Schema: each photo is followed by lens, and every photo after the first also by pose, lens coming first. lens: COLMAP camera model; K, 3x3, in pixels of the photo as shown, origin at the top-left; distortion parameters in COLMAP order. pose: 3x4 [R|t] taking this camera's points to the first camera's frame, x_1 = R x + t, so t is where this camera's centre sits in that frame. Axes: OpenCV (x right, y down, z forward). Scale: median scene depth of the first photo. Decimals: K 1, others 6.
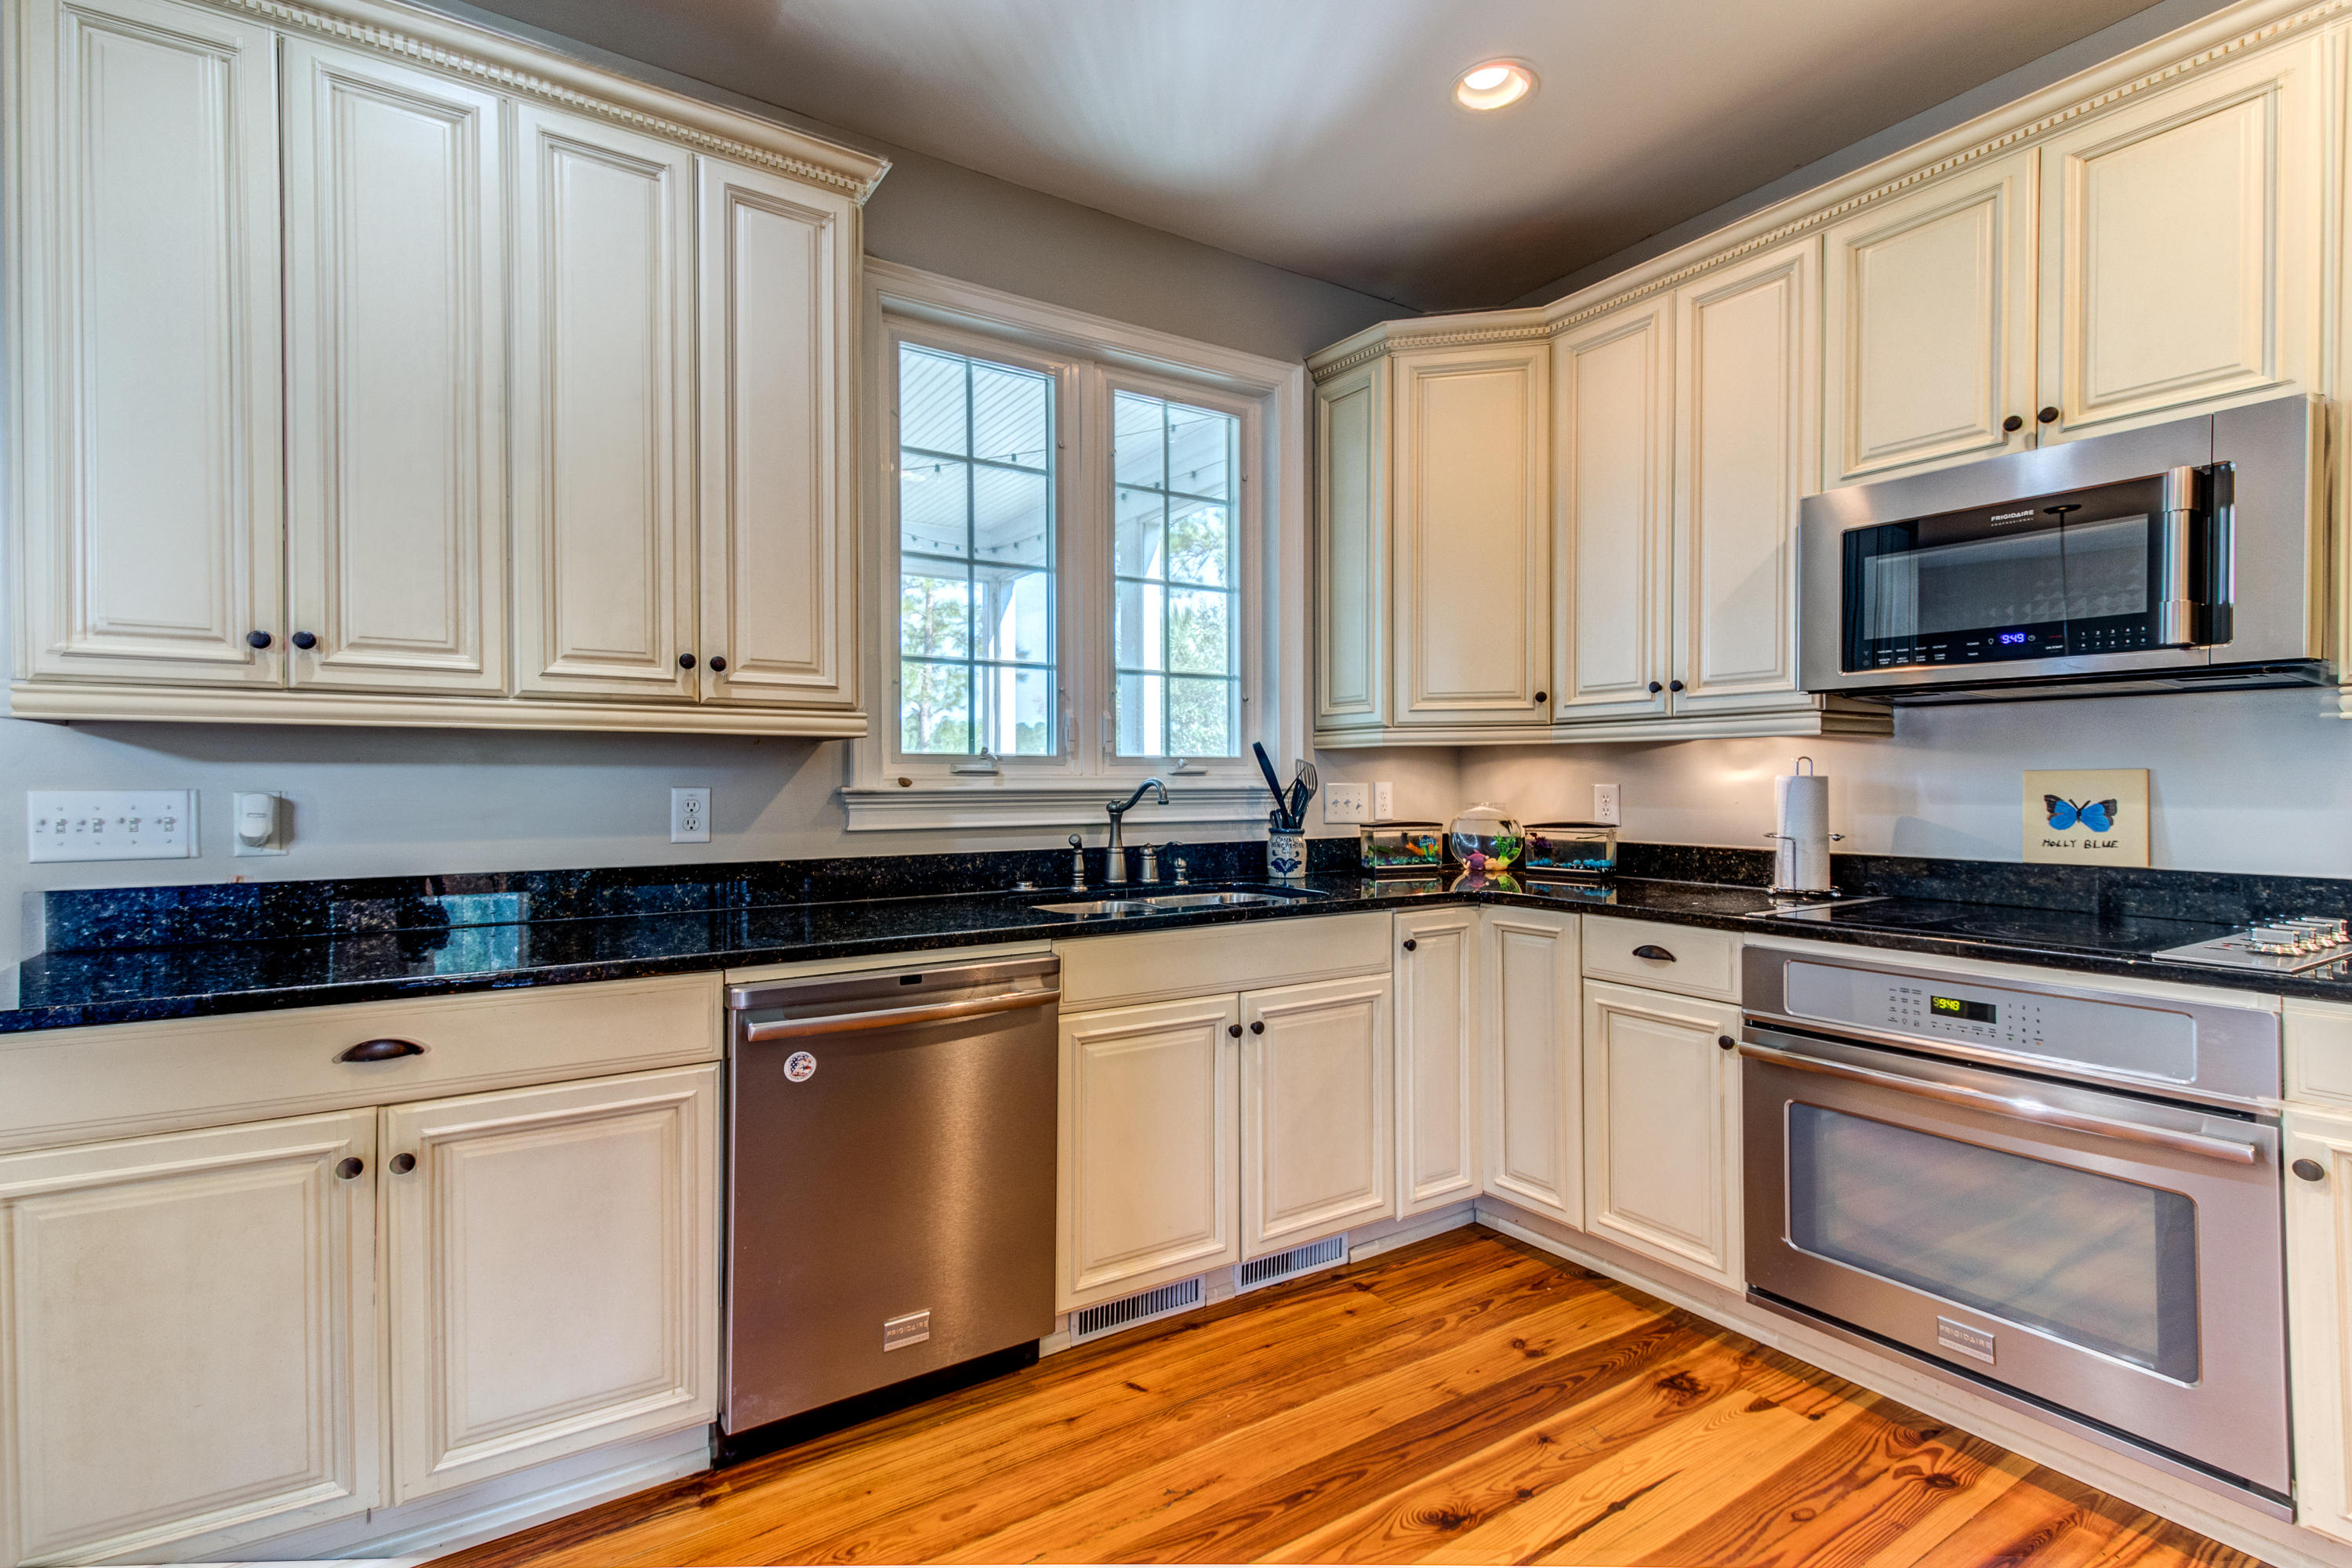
lens RADIAL K [[1103.6, 0, 1102.7], [0, 1103.6, 772.9], [0, 0, 1]] dist [0.025607, -0.000666]
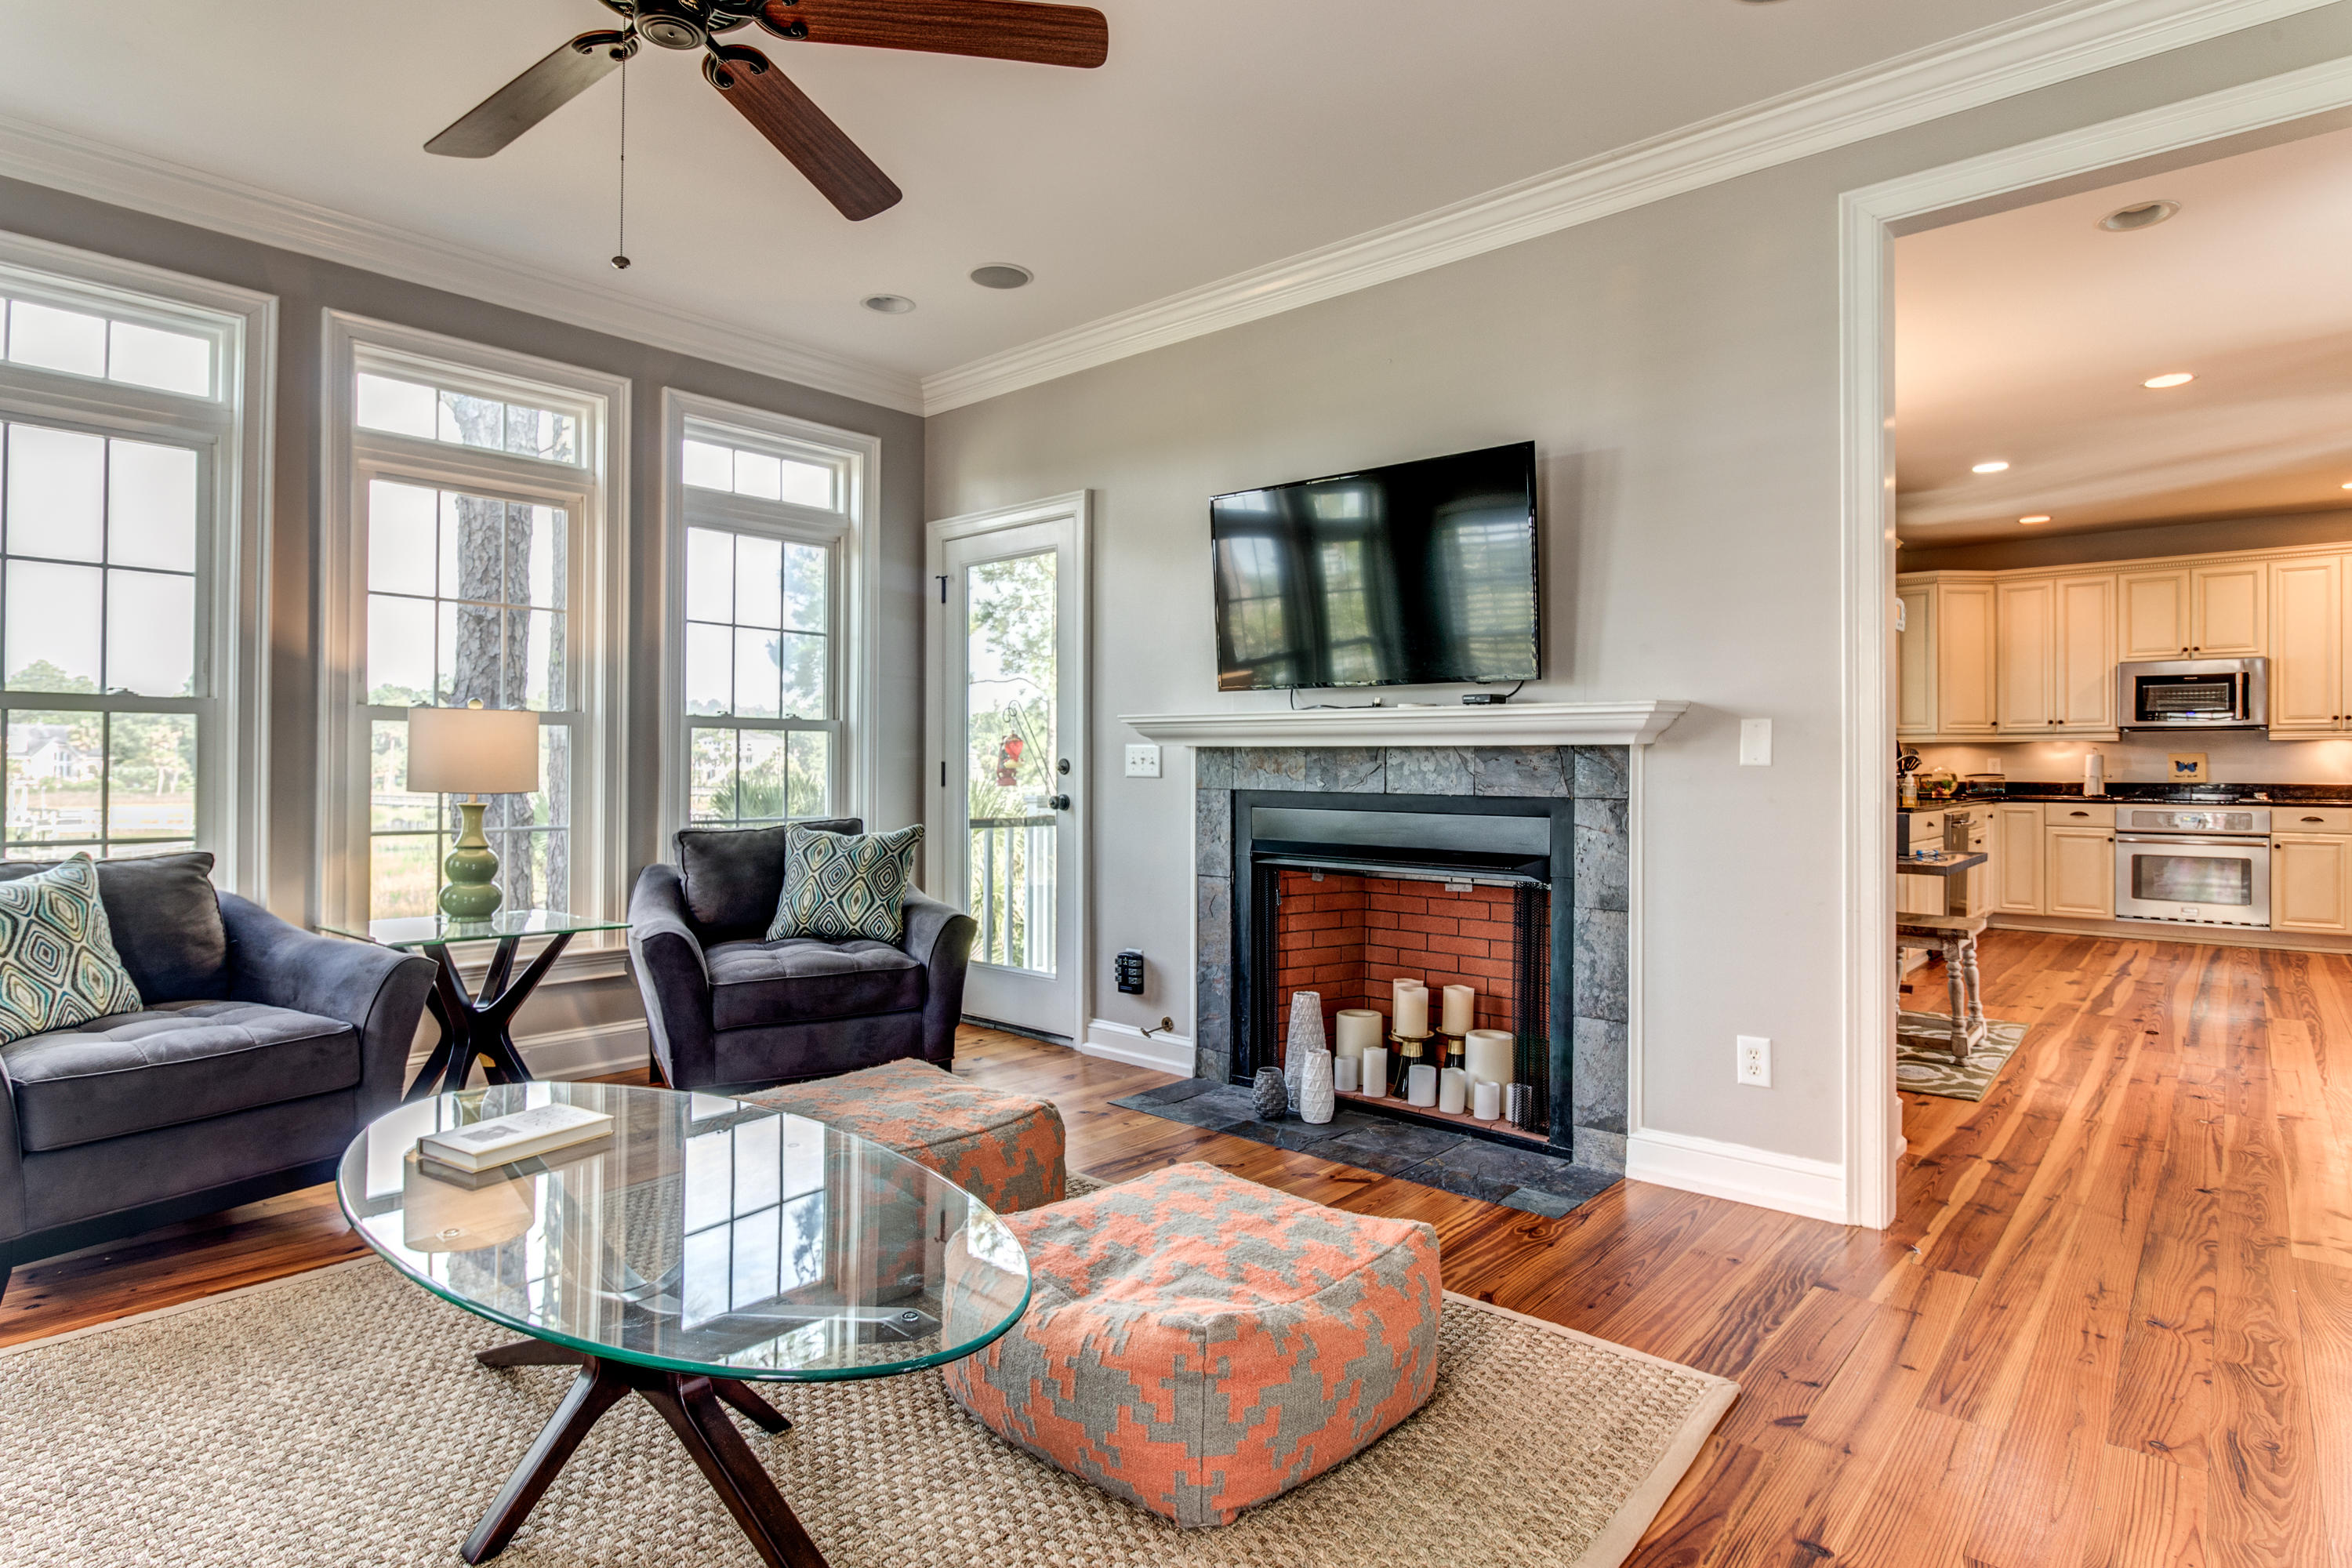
lens RADIAL K [[1224.5, 0, 1157.8], [0, 1224.5, 759.8], [0, 0, 1]] dist [-0.017143, -0.000237]
pose [[0.952457, 0.007746, 0.304576, -2.736414], [-0.007375, 0.999970, -0.002371, 0.042274], [-0.304585, 0.000012, 0.952485, -1.283411]]
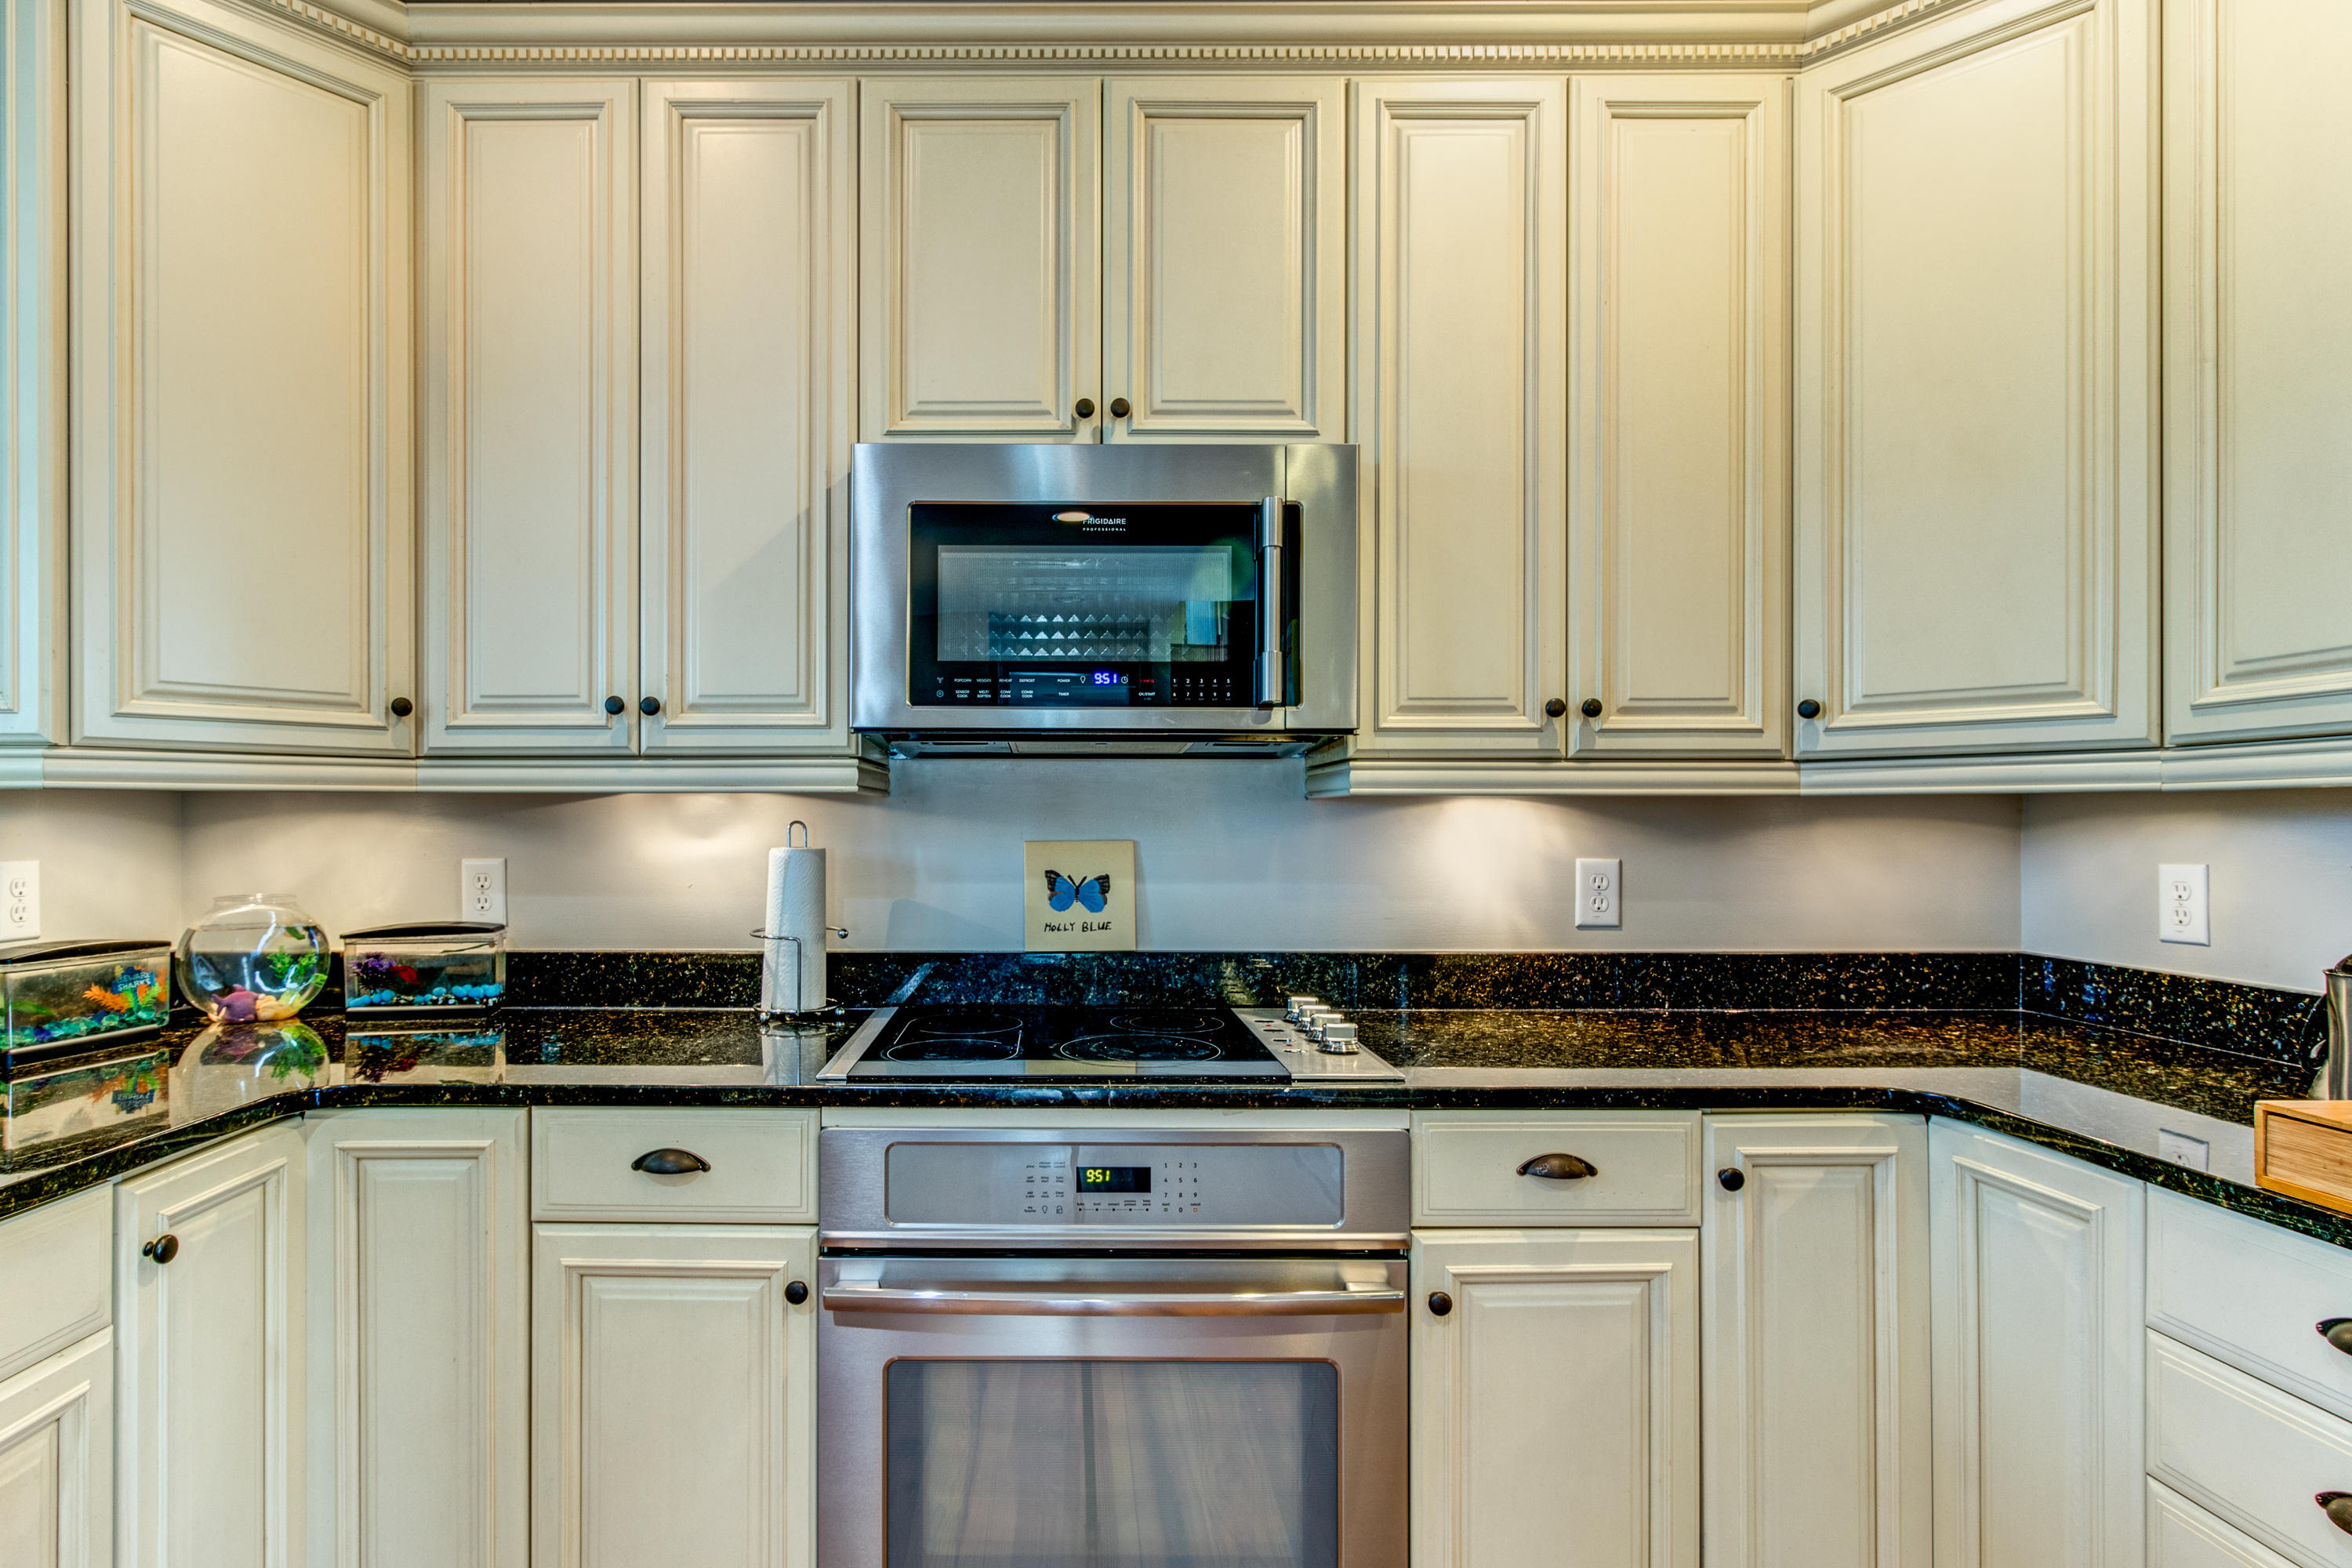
lens RADIAL K [[1212.9, 0, 1039.1], [0, 1212.9, 815.5], [0, 0, 1]] dist [0.002501, 0.000486]
pose [[0.523303, 0.003697, 0.852139, 0.053489], [-0.007118, 0.999975, 0.000033, -0.019943], [-0.852117, -0.006082, 0.523316, 0.490487]]
